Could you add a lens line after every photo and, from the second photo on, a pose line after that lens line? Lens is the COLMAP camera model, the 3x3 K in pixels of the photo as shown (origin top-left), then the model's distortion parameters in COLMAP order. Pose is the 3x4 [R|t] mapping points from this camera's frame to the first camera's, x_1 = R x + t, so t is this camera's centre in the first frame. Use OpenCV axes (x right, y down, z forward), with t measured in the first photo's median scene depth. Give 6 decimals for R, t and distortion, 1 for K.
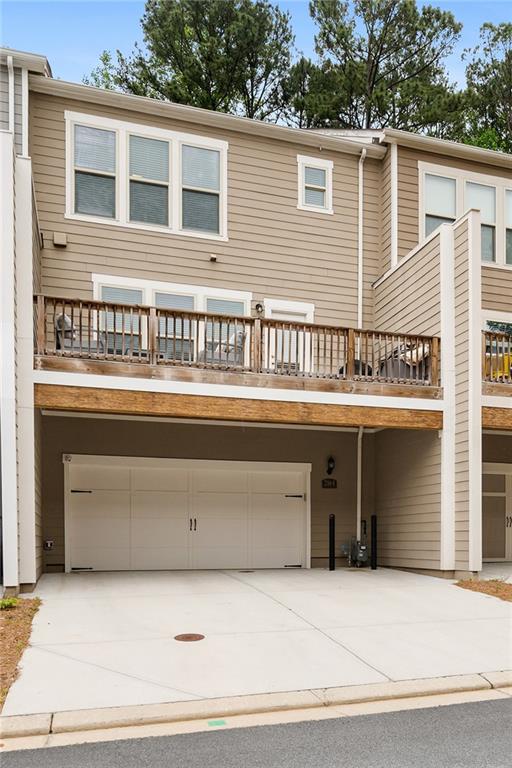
lens RADIAL K [[321.0, 0, 256.1], [0, 321.0, 366.5], [0, 0, 1]] dist [-0.002200, -0.000604]
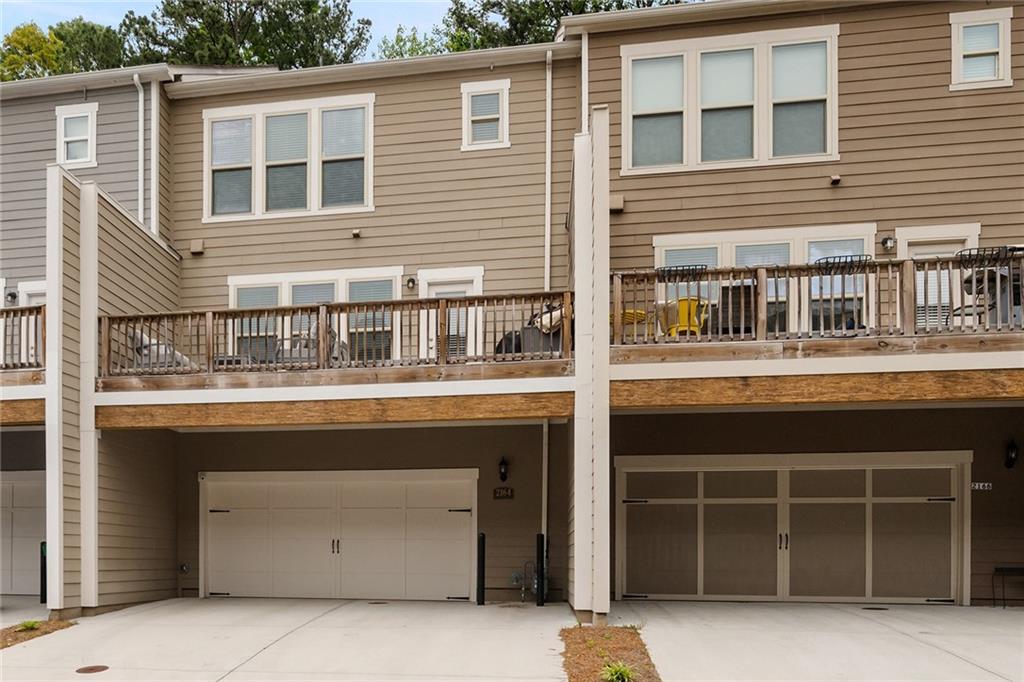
lens RADIAL K [[404.4, 0, 512.0], [0, 404.4, 341.0], [0, 0, 1]] dist [-0.002834, -0.000320]
pose [[0.963329, -0.123073, -0.238434, 0.543115], [0.121312, 0.992368, -0.022101, 0.022538], [0.239335, -0.007634, 0.970907, 0.055269]]
